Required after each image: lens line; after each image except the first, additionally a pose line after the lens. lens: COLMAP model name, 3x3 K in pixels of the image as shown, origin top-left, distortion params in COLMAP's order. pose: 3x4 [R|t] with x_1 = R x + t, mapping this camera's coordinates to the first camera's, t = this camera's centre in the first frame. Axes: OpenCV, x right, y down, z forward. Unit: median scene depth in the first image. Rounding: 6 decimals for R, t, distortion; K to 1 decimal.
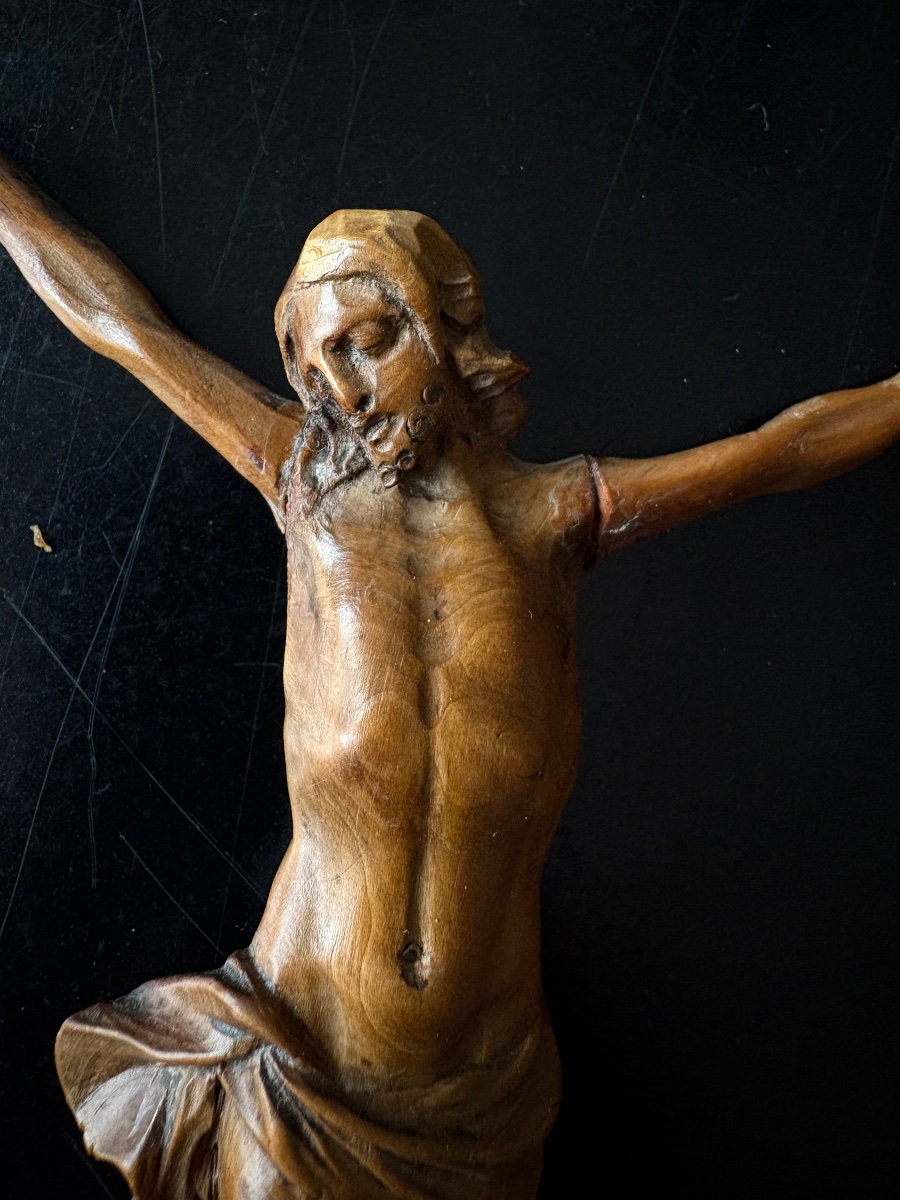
lens RADIAL K [[934.2, 0, 450.3], [0, 934.2, 456.2], [0, 0, 1]] dist [-0.012584, 0.024727]
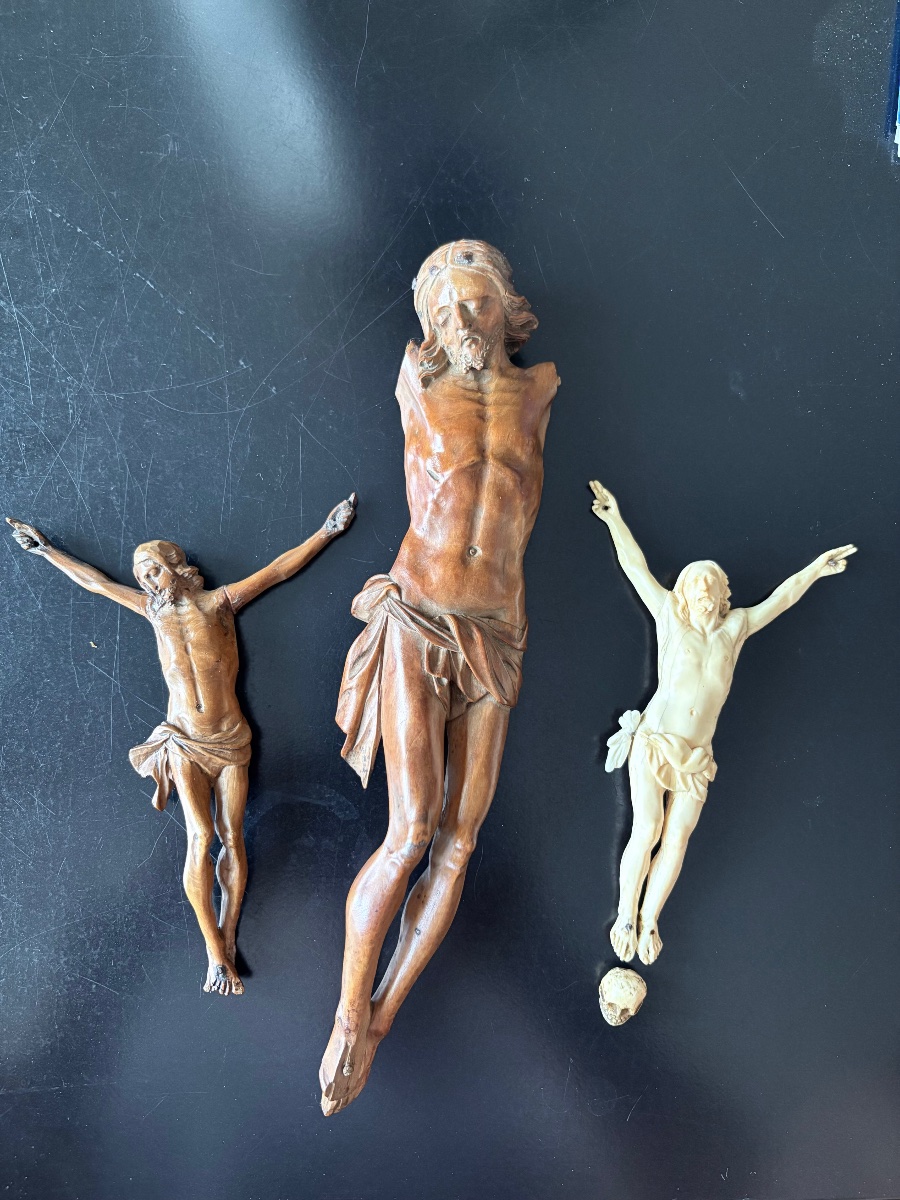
lens RADIAL K [[934.2, 0, 462.5], [0, 934.2, 604.0], [0, 0, 1]] dist [-0.012584, 0.024727]
pose [[0.965189, -0.261181, -0.013930, 1.261129], [0.261327, 0.965199, 0.009951, 0.327573], [0.010846, -0.013245, 0.999853, -3.166218]]
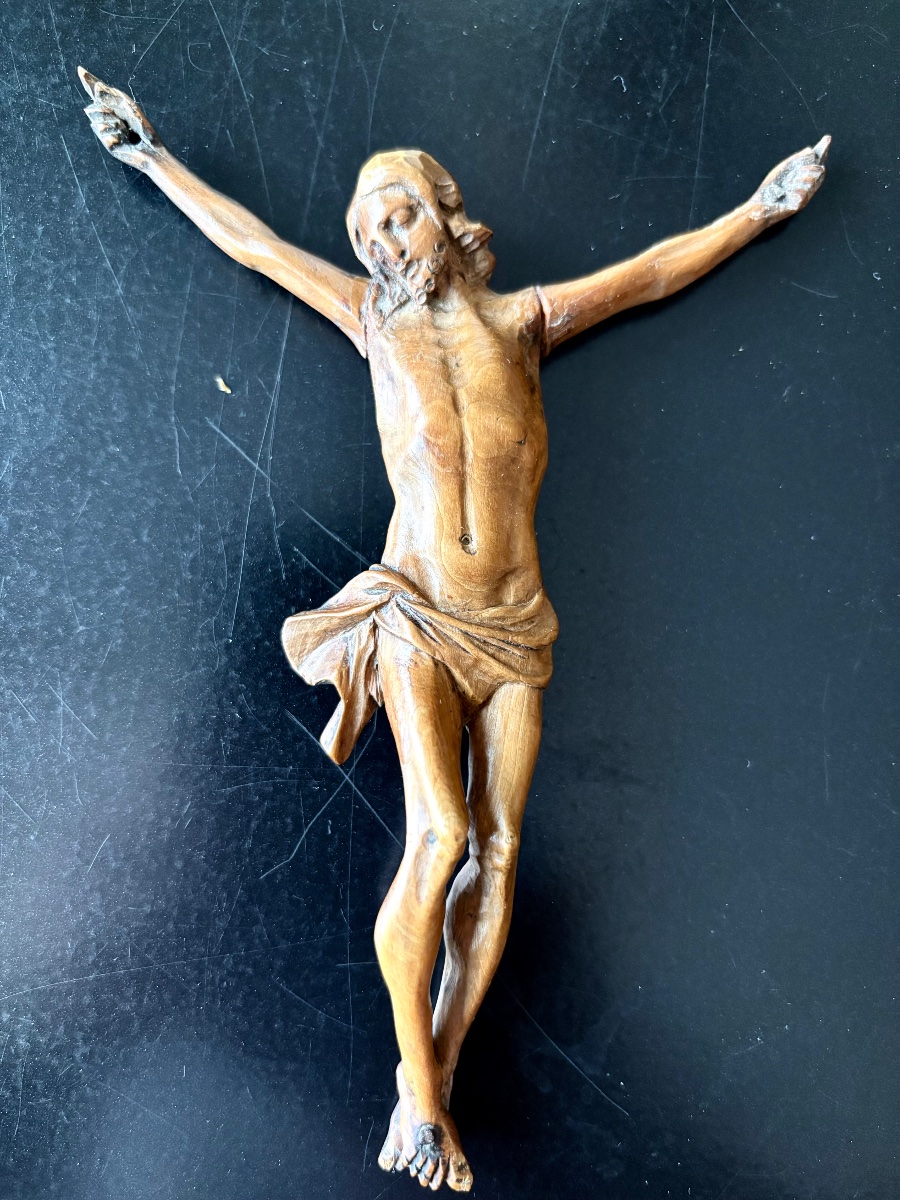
lens RADIAL K [[974.9, 0, 465.7], [0, 974.9, 595.2], [0, 0, 1]] dist [-0.026020, -0.005376]
pose [[0.991677, -0.126994, -0.021198, -0.014910], [0.127705, 0.991139, 0.036523, 0.540755], [0.016372, -0.038927, 0.999108, -0.920377]]
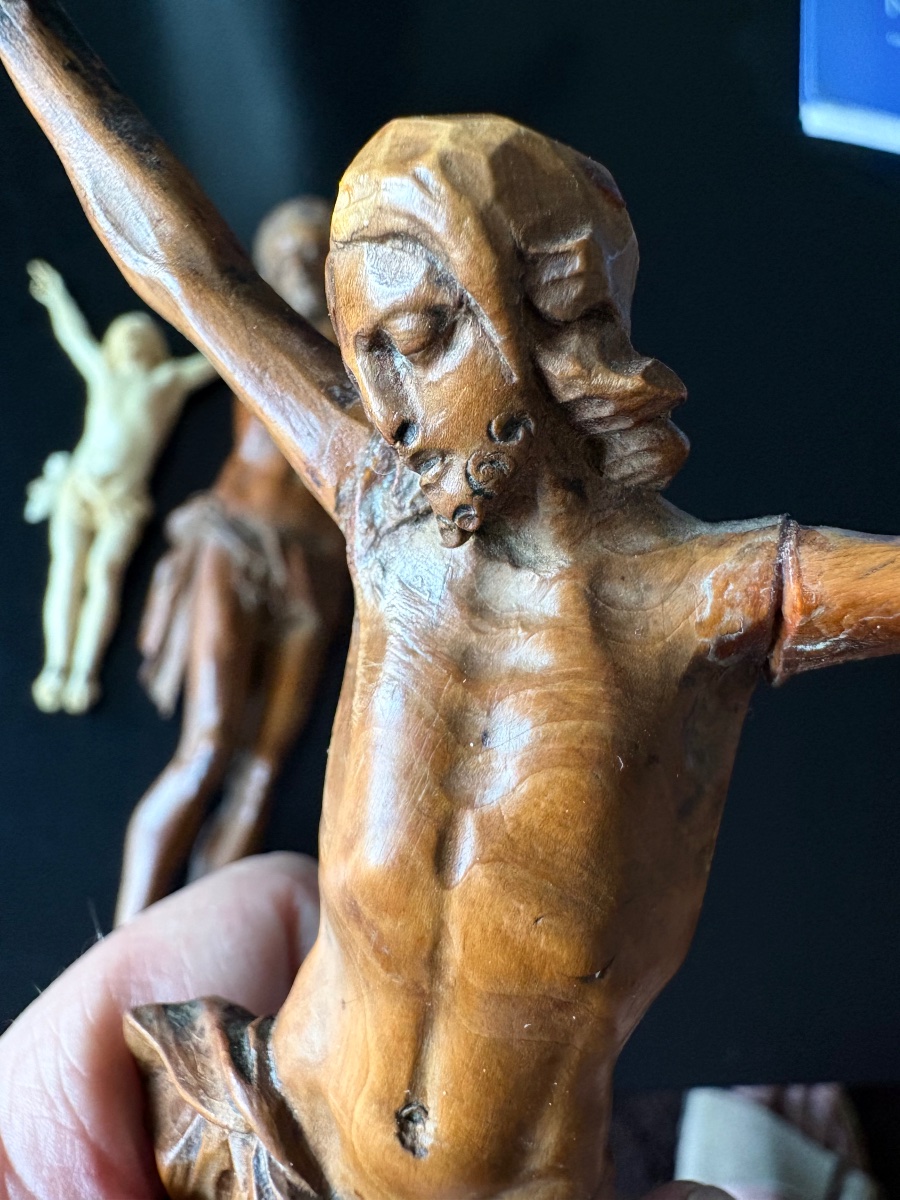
lens RADIAL K [[934.2, 0, 456.7], [0, 934.2, 570.9], [0, 0, 1]] dist [-0.012584, 0.024727]
pose [[0.908361, 0.169647, -0.382229, 0.212936], [-0.059272, 0.957020, 0.283902, -0.151547], [0.413964, -0.235230, 0.879375, 0.382964]]
